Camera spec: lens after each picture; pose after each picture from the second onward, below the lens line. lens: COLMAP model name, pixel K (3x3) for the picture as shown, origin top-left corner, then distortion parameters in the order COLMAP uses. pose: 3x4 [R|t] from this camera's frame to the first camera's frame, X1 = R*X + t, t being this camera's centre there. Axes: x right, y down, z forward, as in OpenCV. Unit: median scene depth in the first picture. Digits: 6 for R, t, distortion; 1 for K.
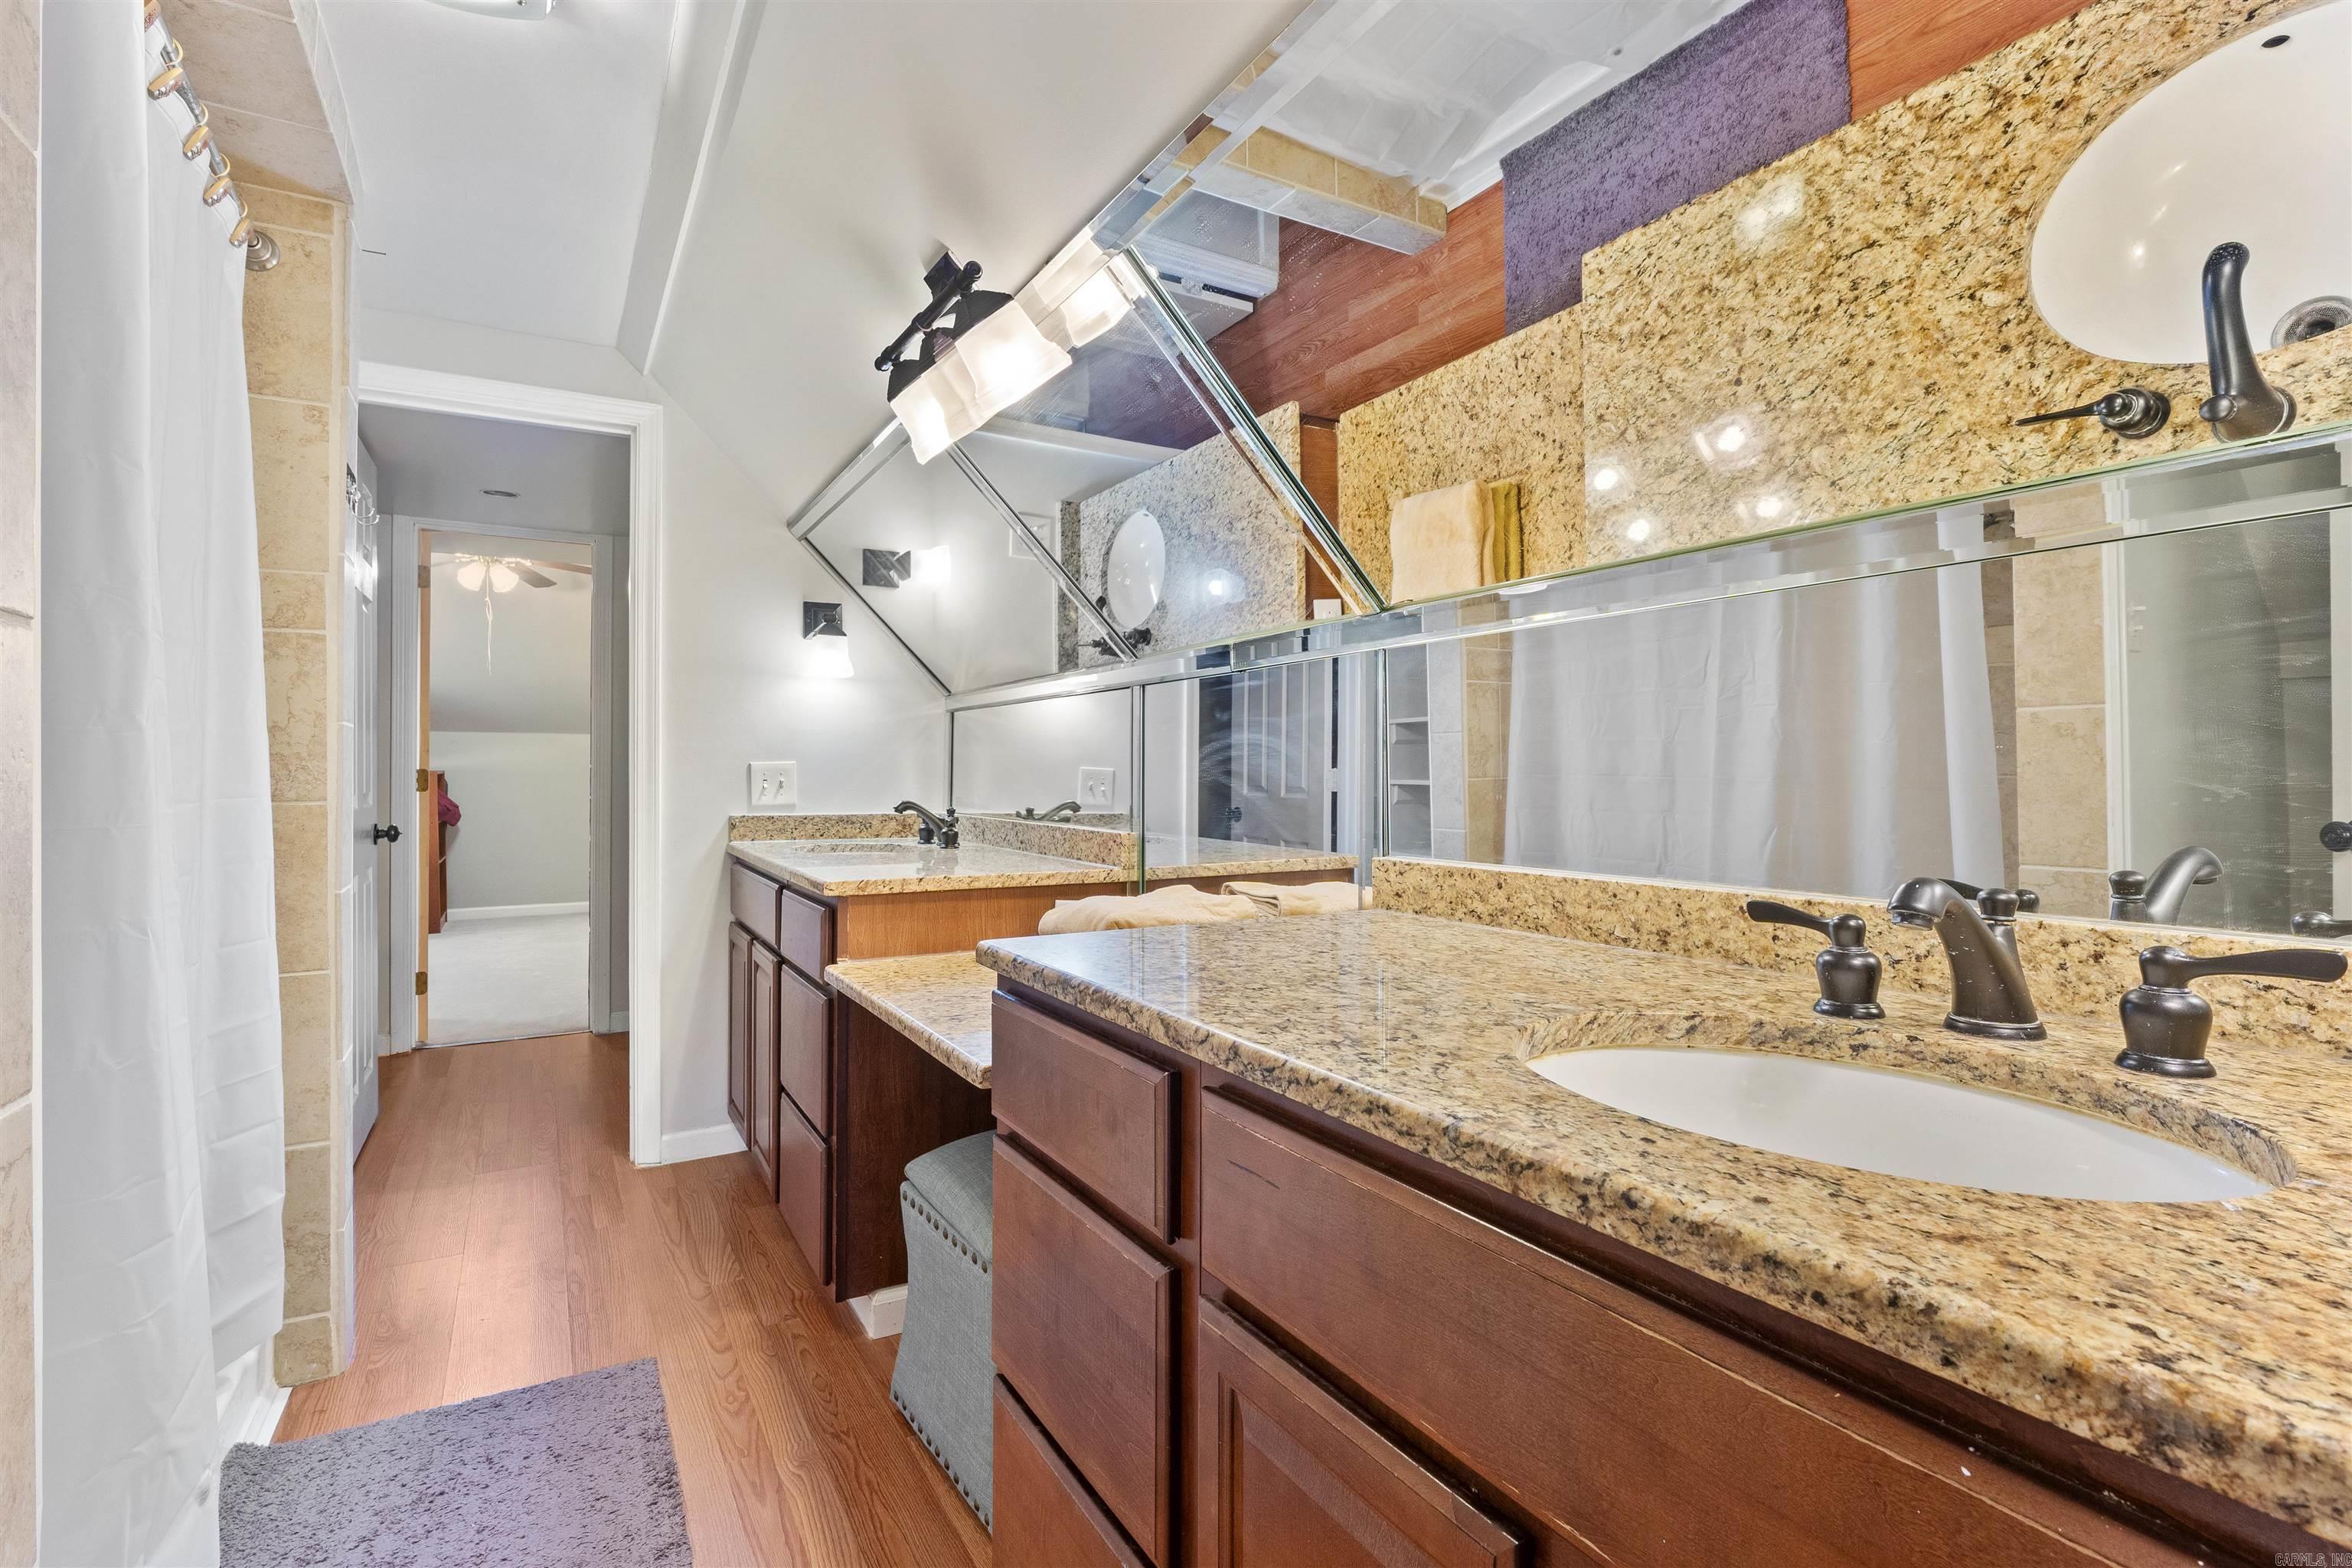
lens RADIAL K [[1071.2, 0, 1188.0], [0, 1071.2, 759.7], [0, 0, 1]] dist [-0.011302, -0.000085]
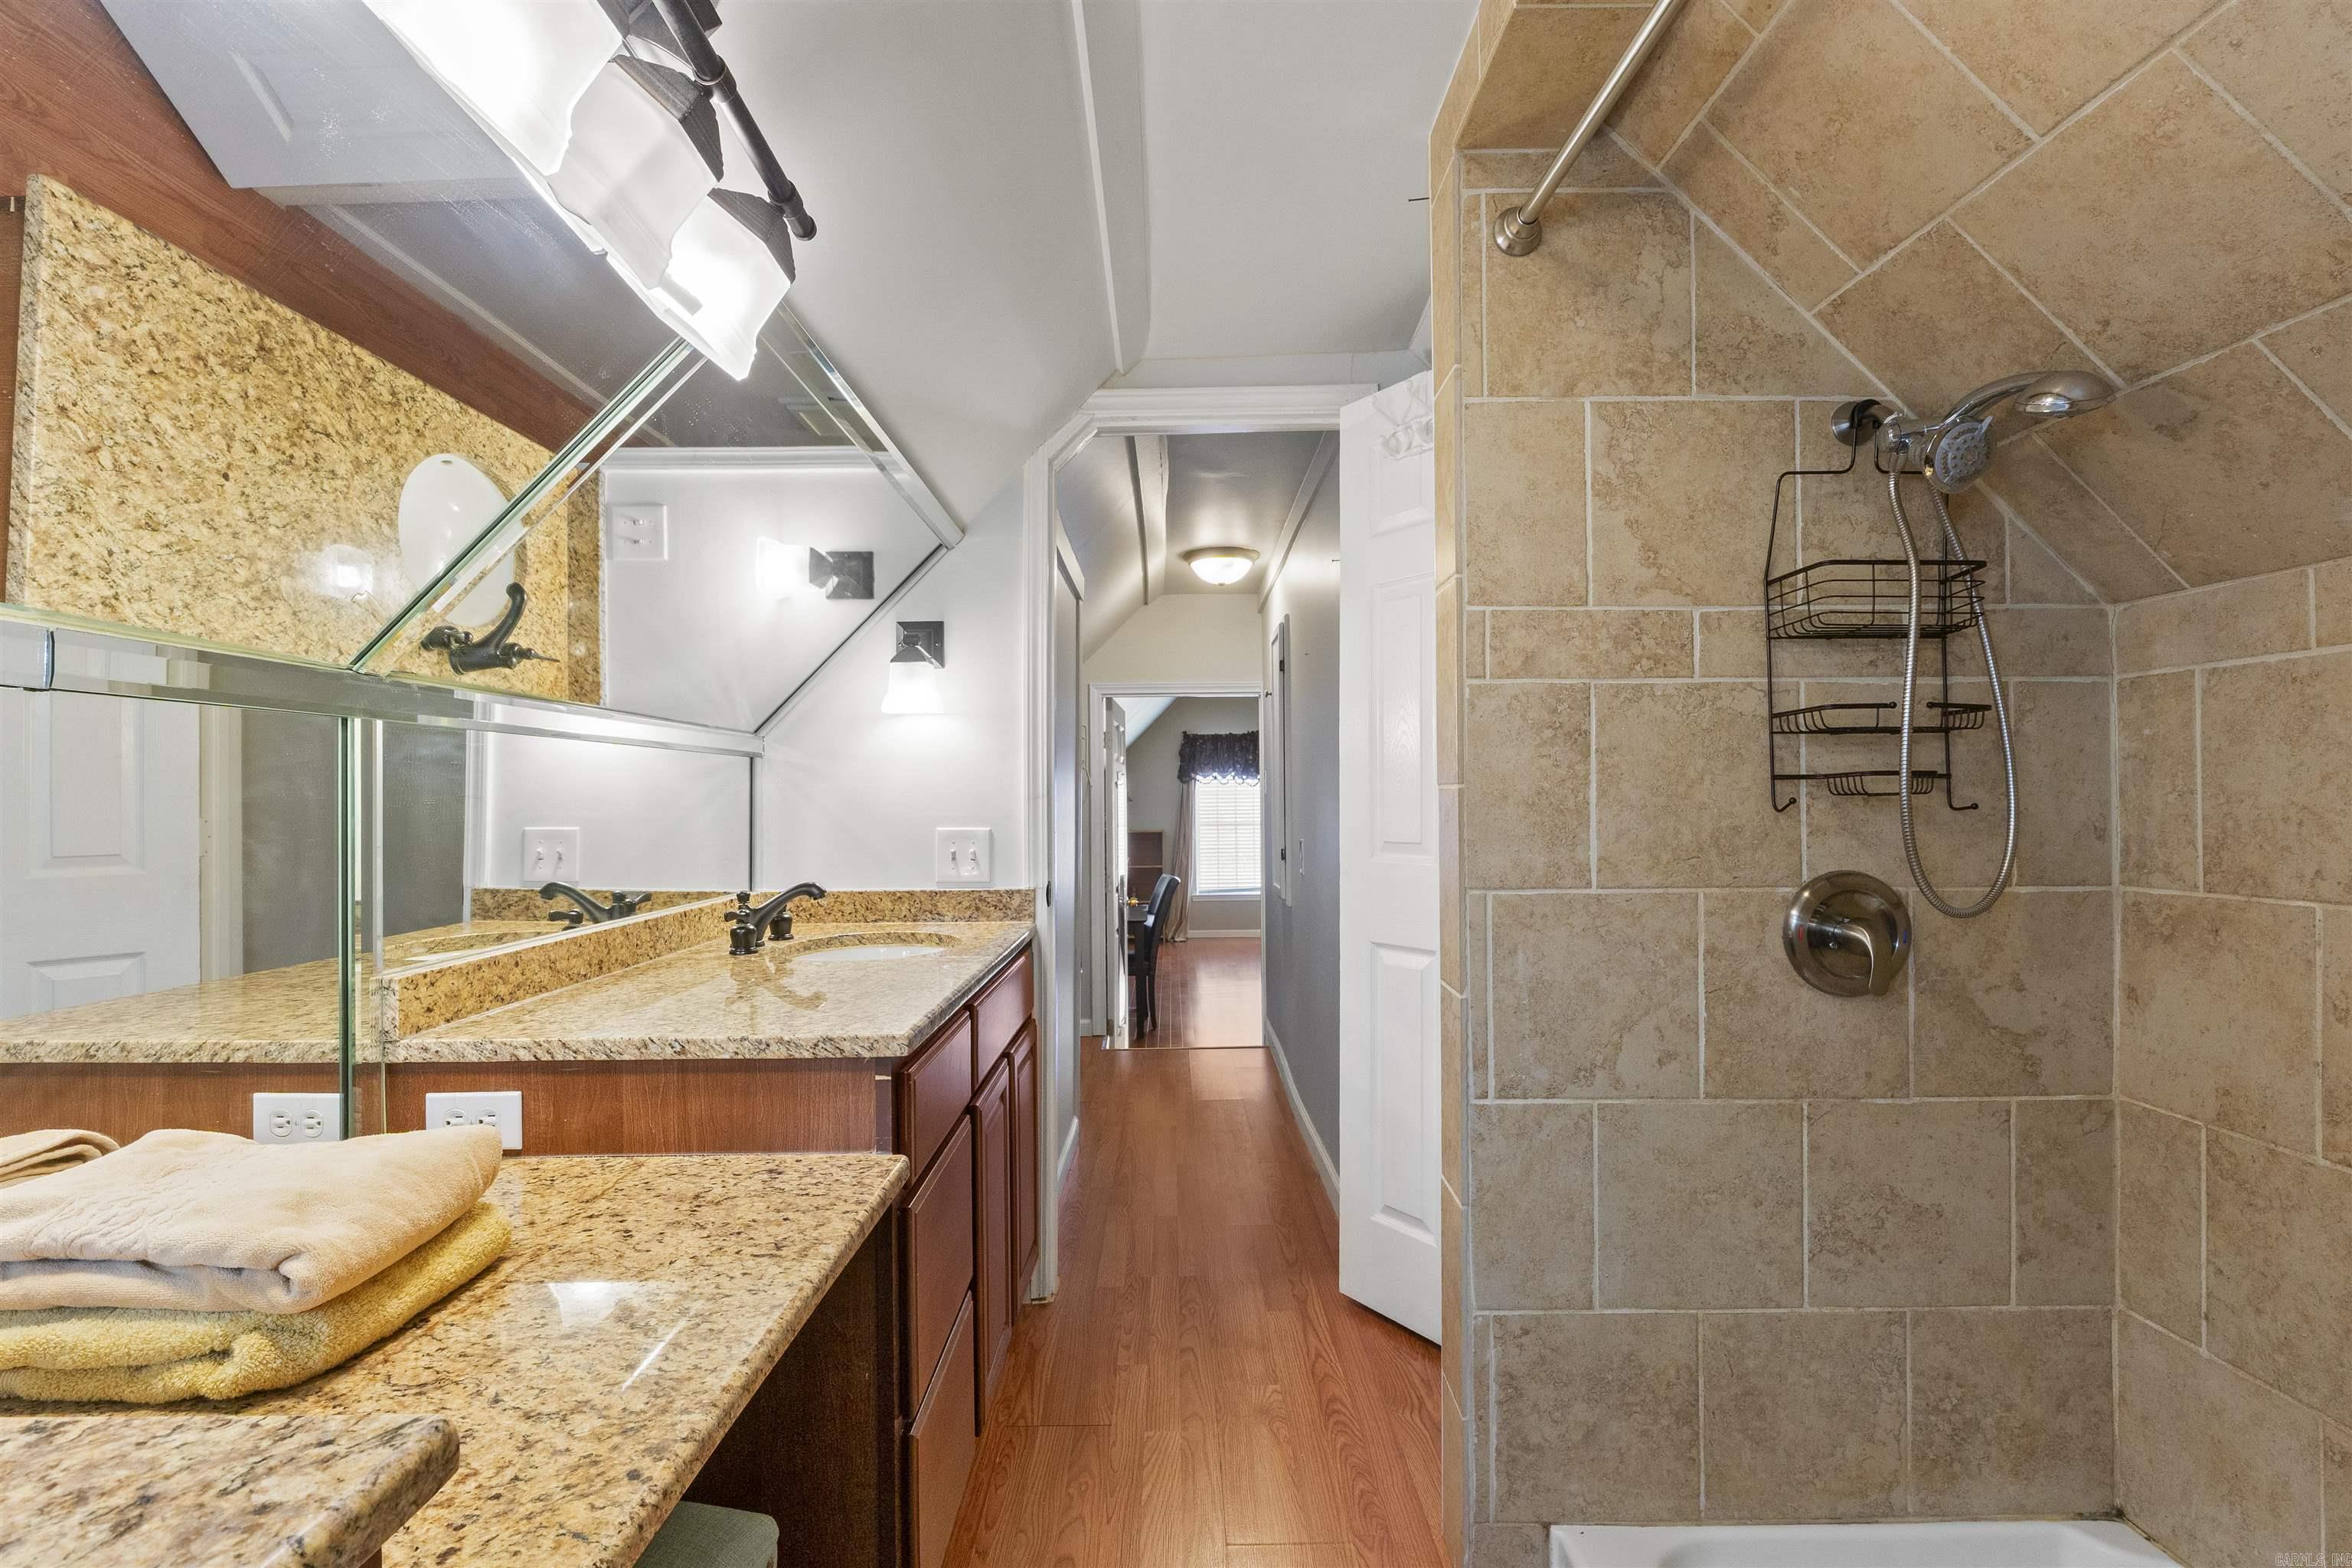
lens RADIAL K [[1071.2, 0, 1180.4], [0, 1071.2, 791.7], [0, 0, 1]] dist [-0.011302, -0.000085]
pose [[-0.852751, 0.012877, 0.522159, -0.845479], [0.004645, 0.999844, -0.017070, -0.038977], [-0.522298, -0.012131, -0.852677, 1.513082]]
